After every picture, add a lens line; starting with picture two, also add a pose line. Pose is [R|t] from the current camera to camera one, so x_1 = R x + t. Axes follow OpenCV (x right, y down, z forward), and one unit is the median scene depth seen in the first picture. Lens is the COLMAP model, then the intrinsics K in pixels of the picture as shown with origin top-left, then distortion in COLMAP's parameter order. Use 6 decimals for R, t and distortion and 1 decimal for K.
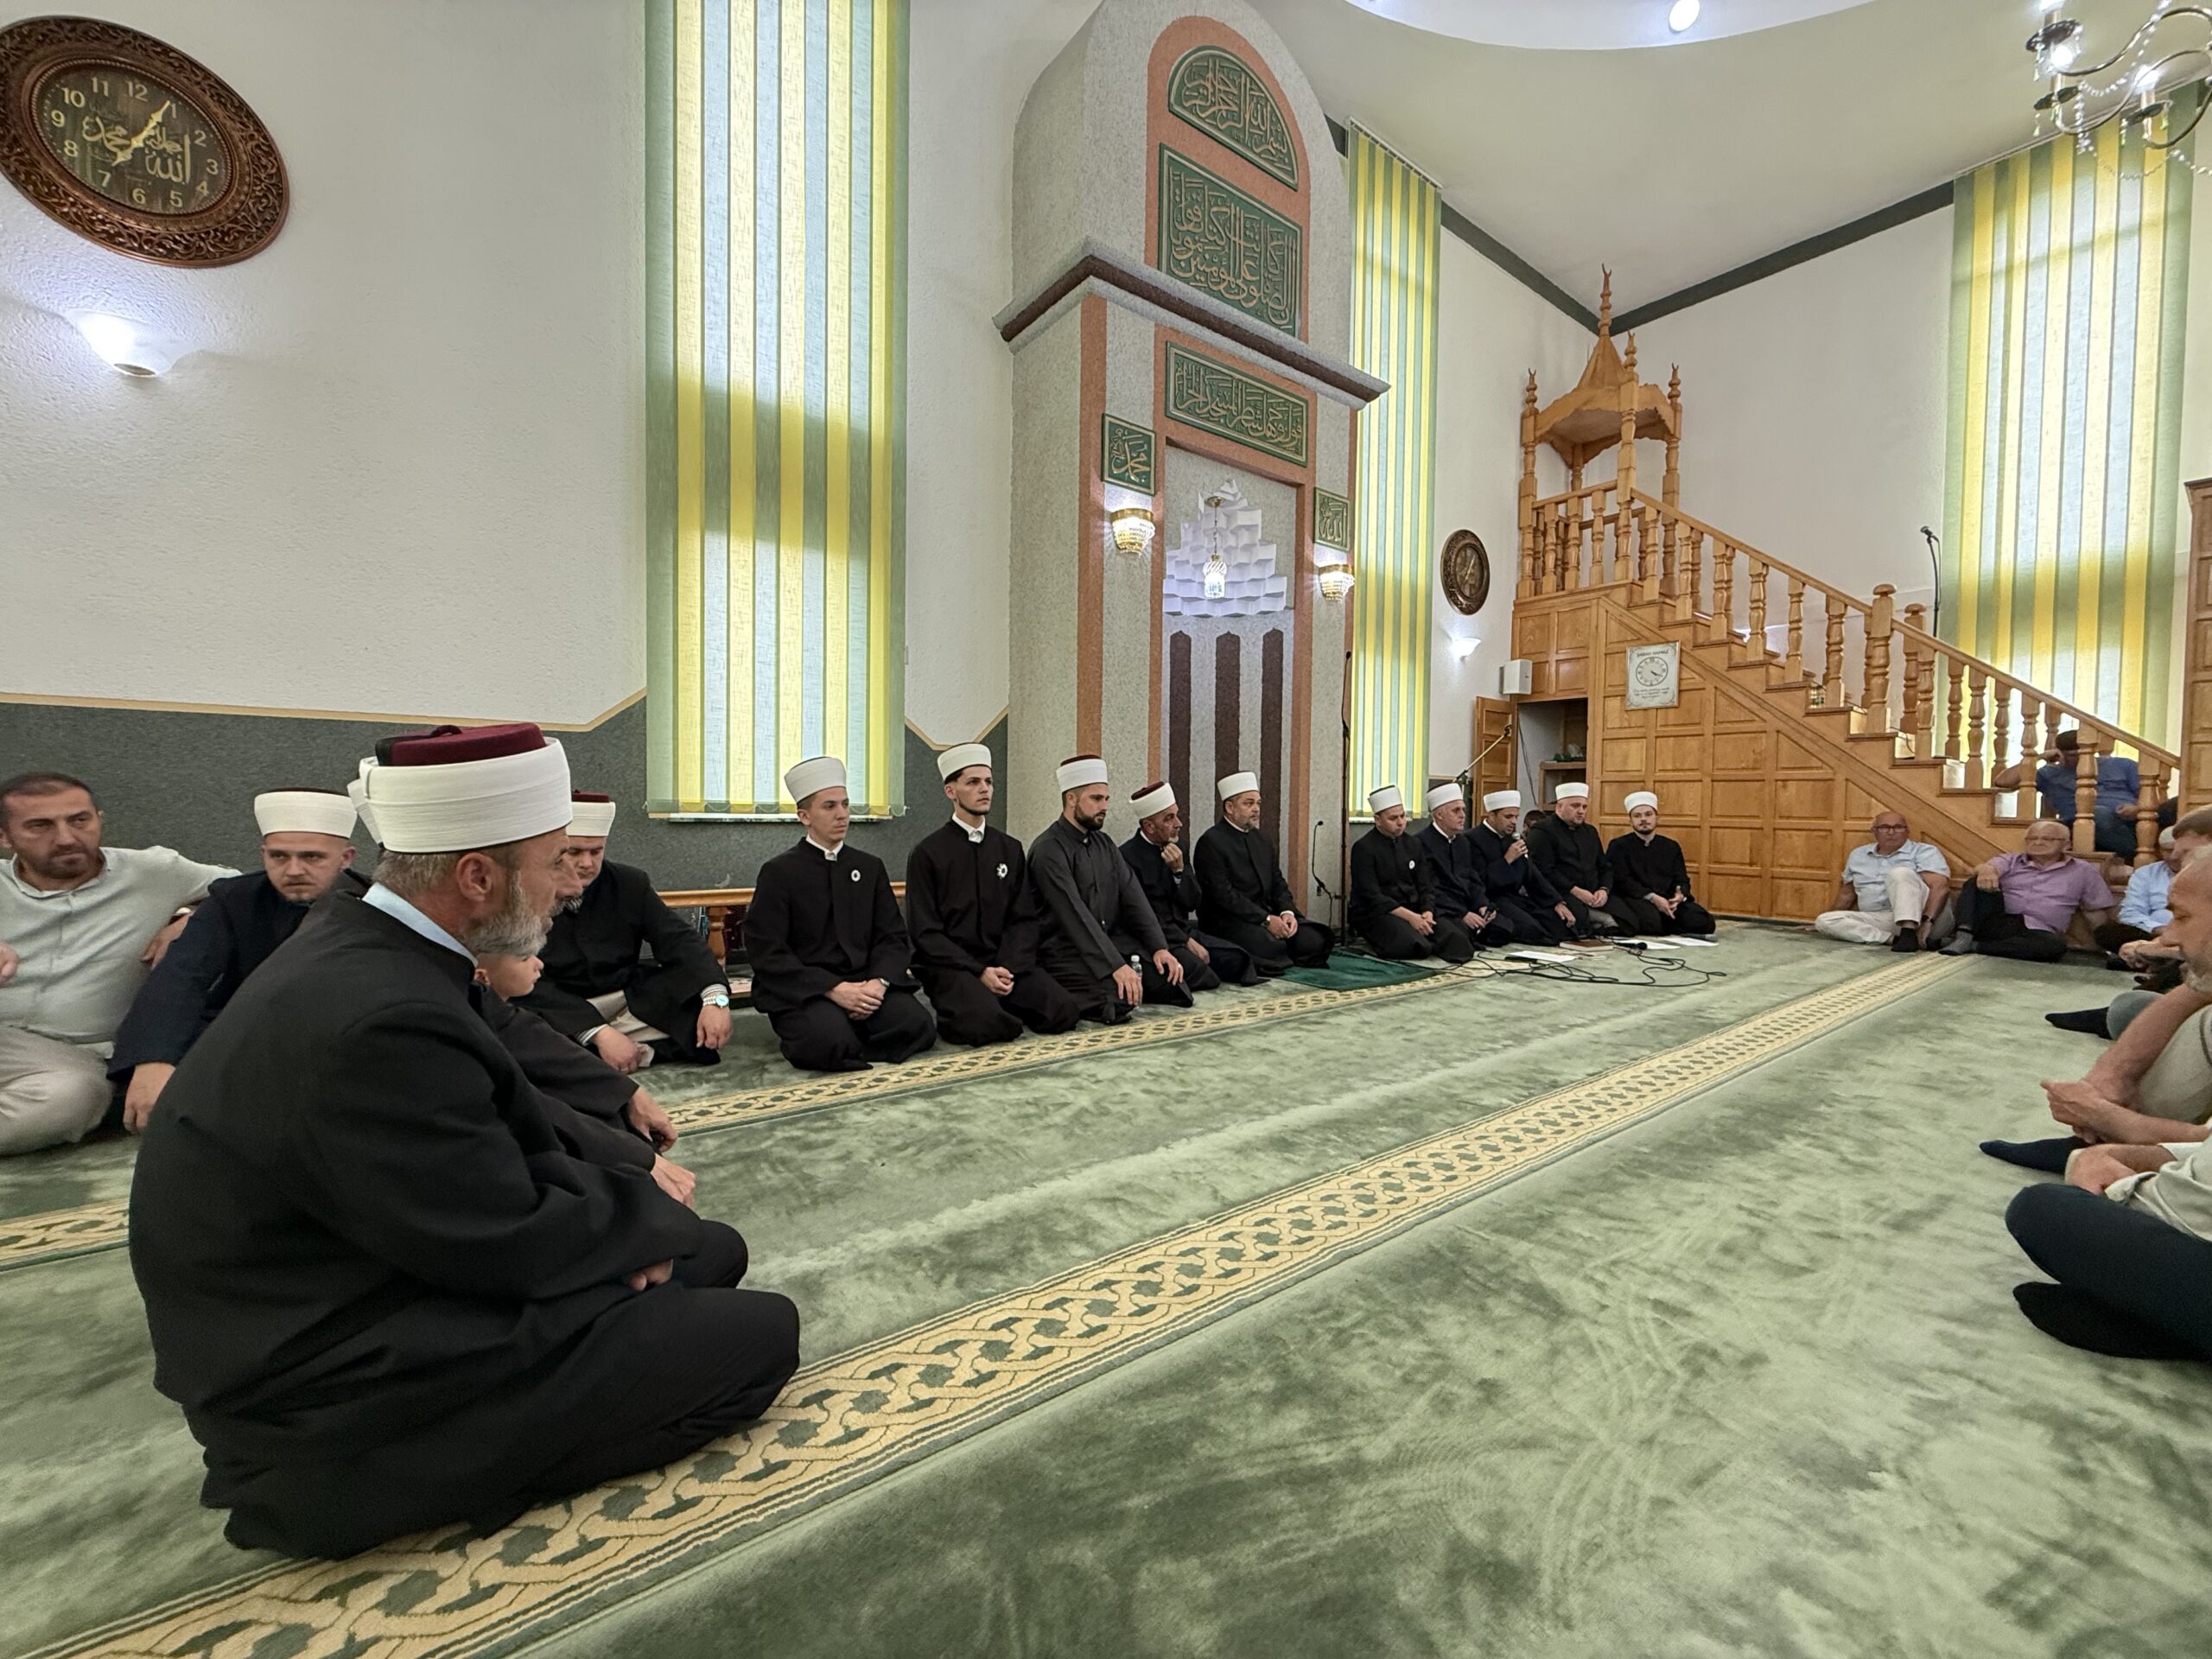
lens RADIAL K [[883.3, 0, 1102.3], [0, 883.3, 827.9], [0, 0, 1]] dist [-0.000026, -0.000097]
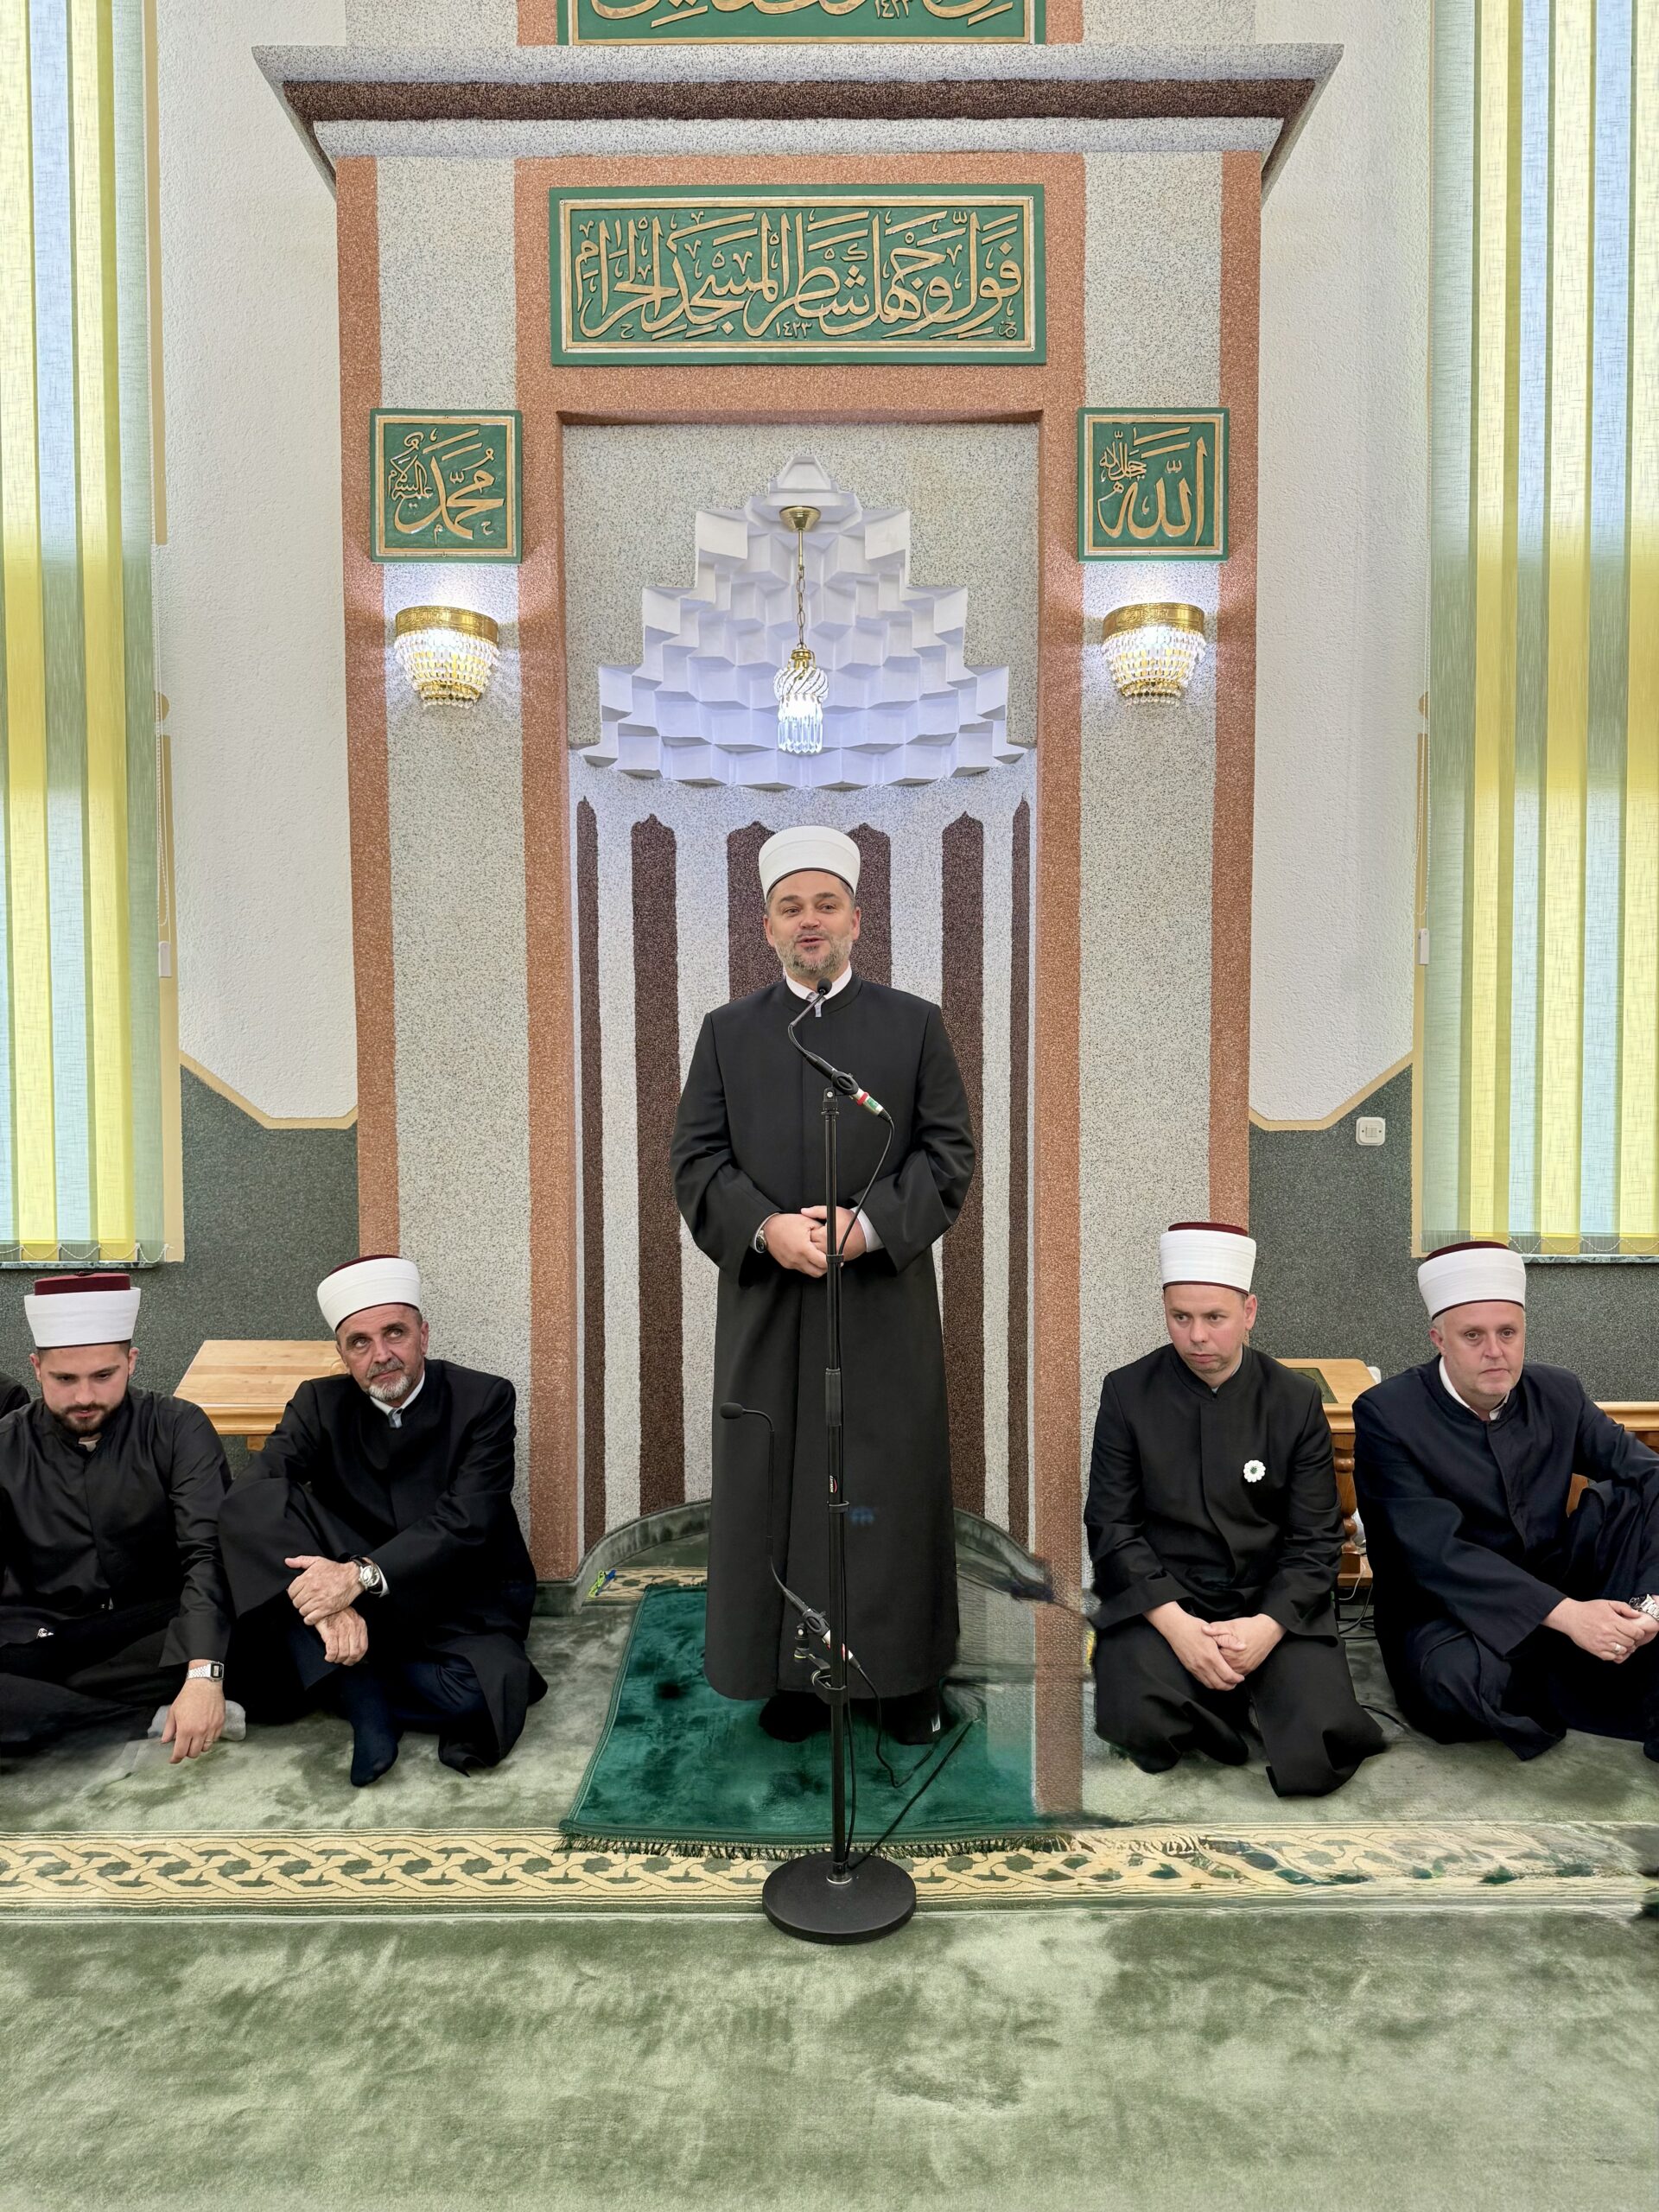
lens RADIAL K [[1563.2, 0, 829.5], [0, 1563.2, 1106.0], [0, 0, 1]] dist [0.039737, -0.040645]
pose [[0.800642, 0.003993, -0.599129, 0.586648], [0.000995, 0.999968, 0.007995, -0.101606], [0.599142, -0.006997, 0.800612, 0.423414]]
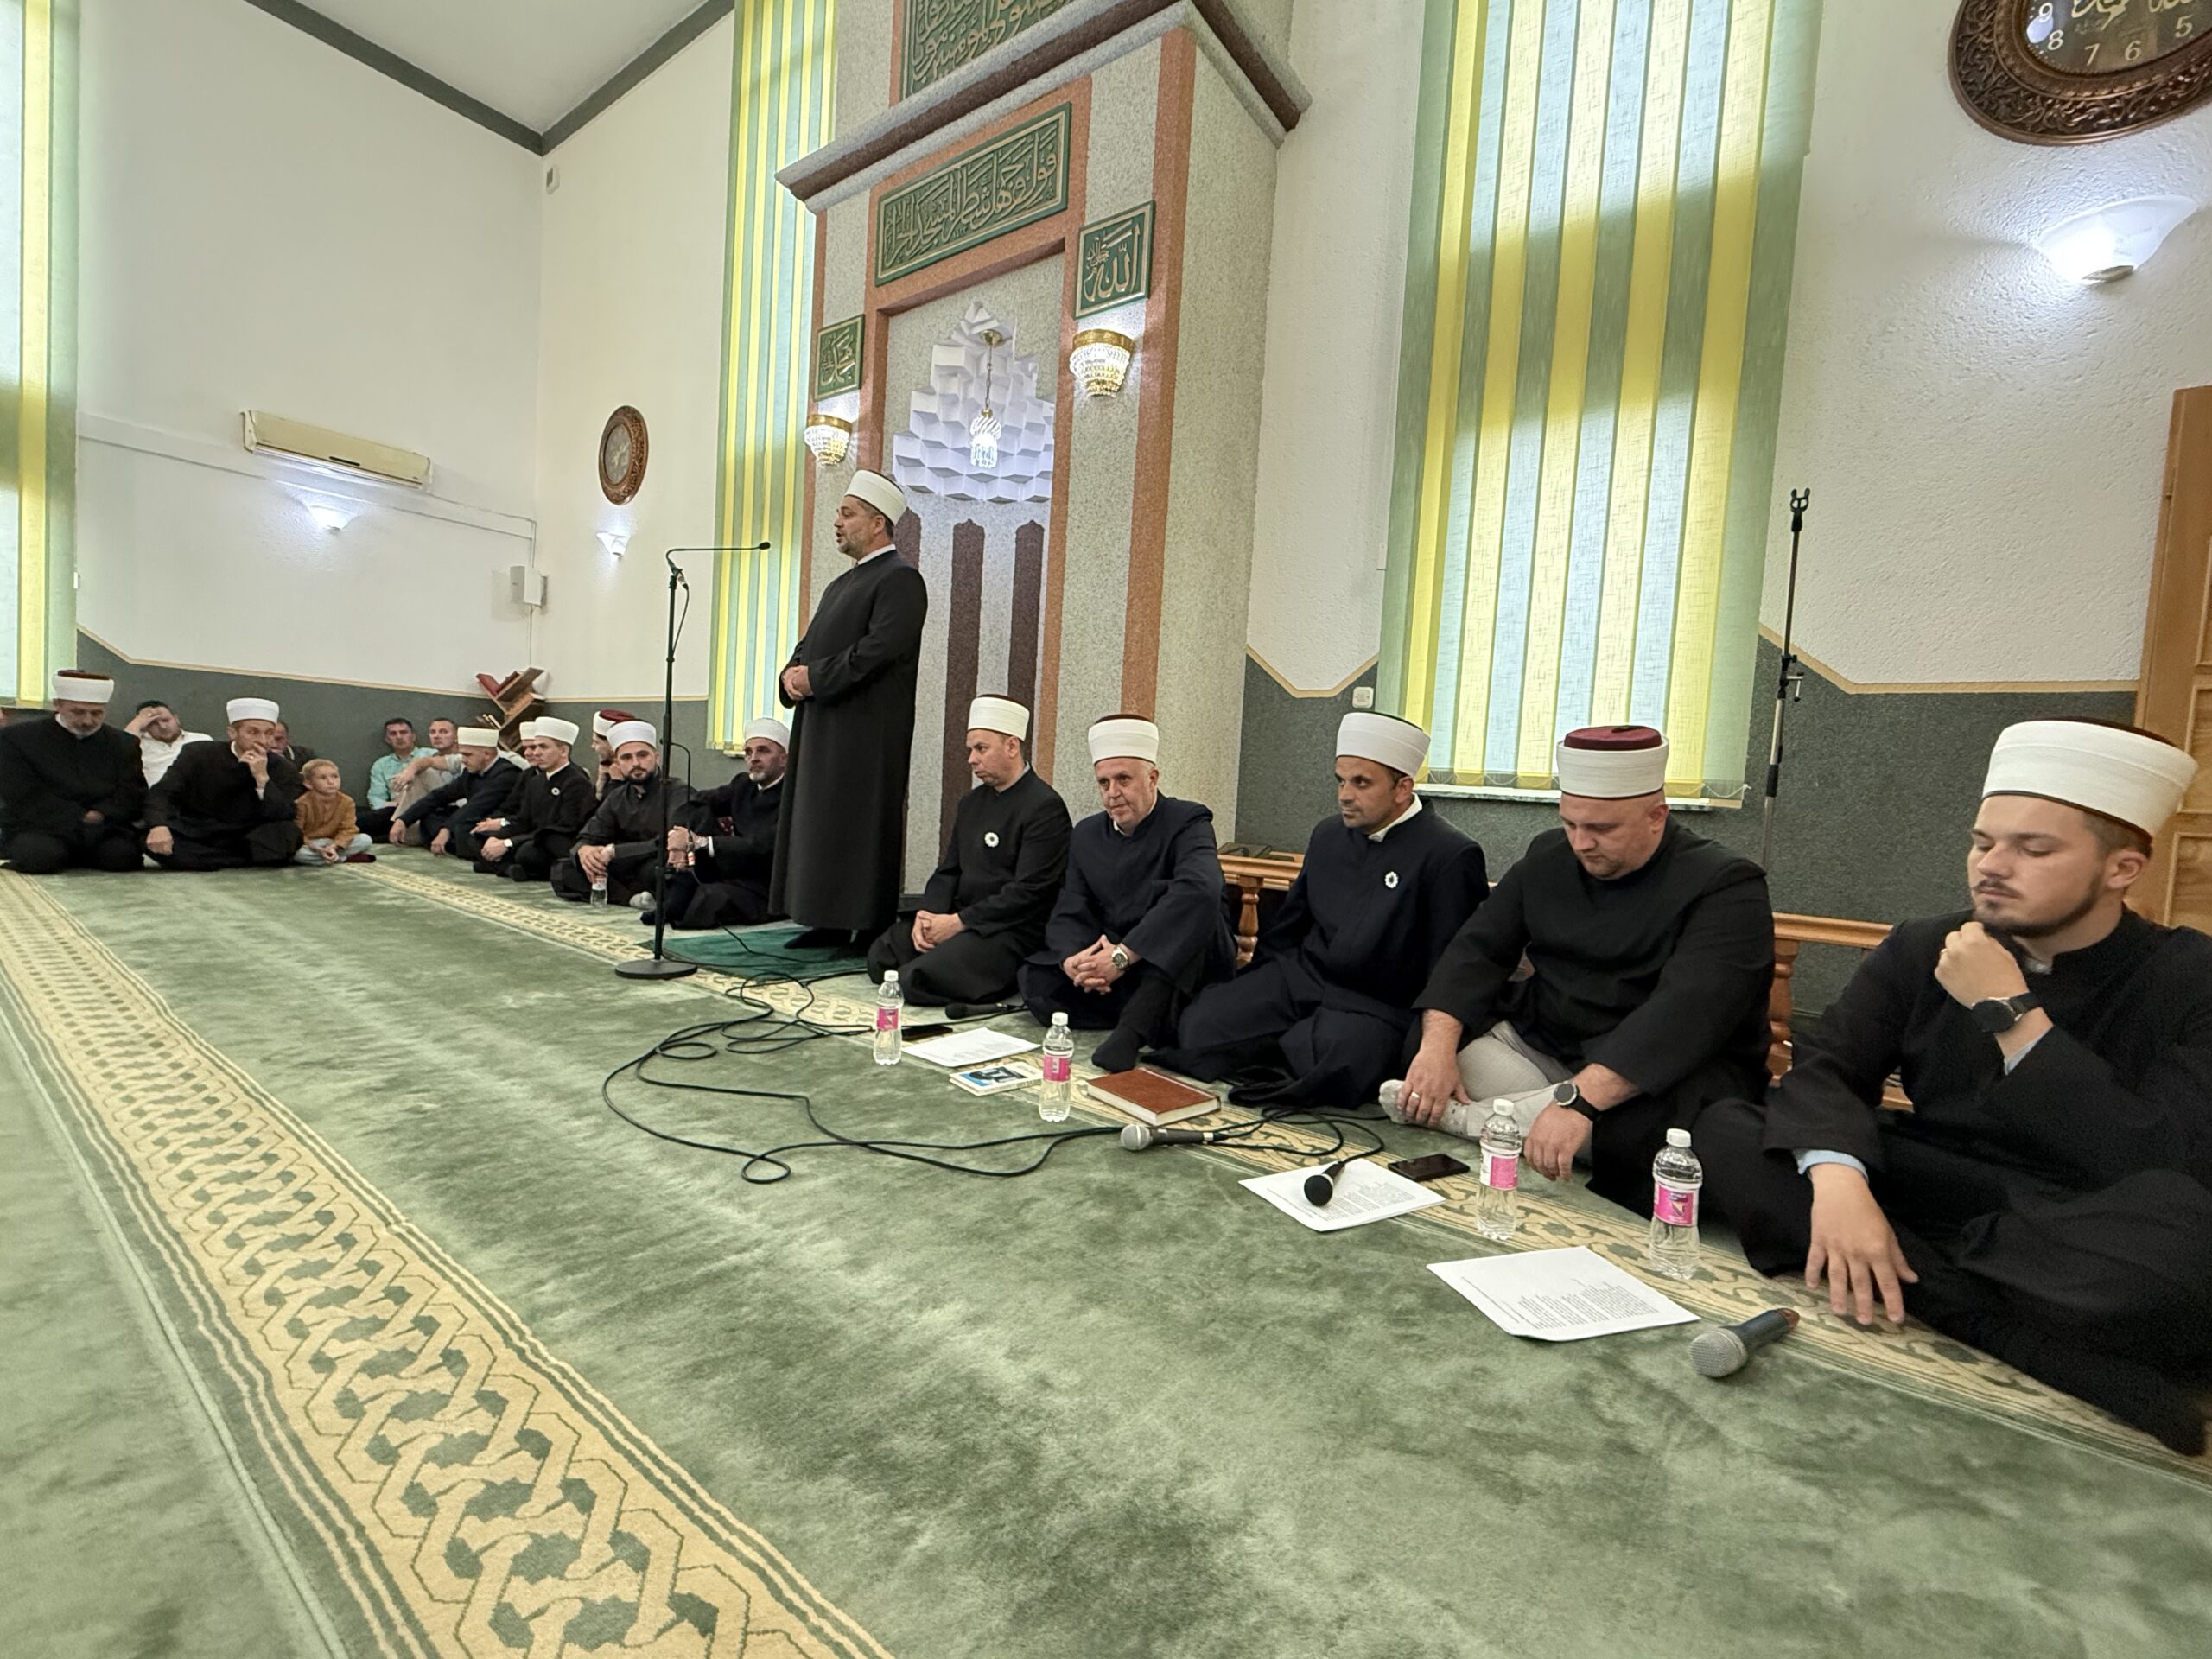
lens RADIAL K [[929.4, 0, 1106.0], [0, 929.4, 829.5], [0, 0, 1]] dist [-0.001660, -0.000230]
pose [[0.283795, 0.051535, -0.957499, 0.942484], [-0.079791, 0.996361, 0.029977, 0.015217], [0.955559, 0.067893, 0.286874, 0.904984]]
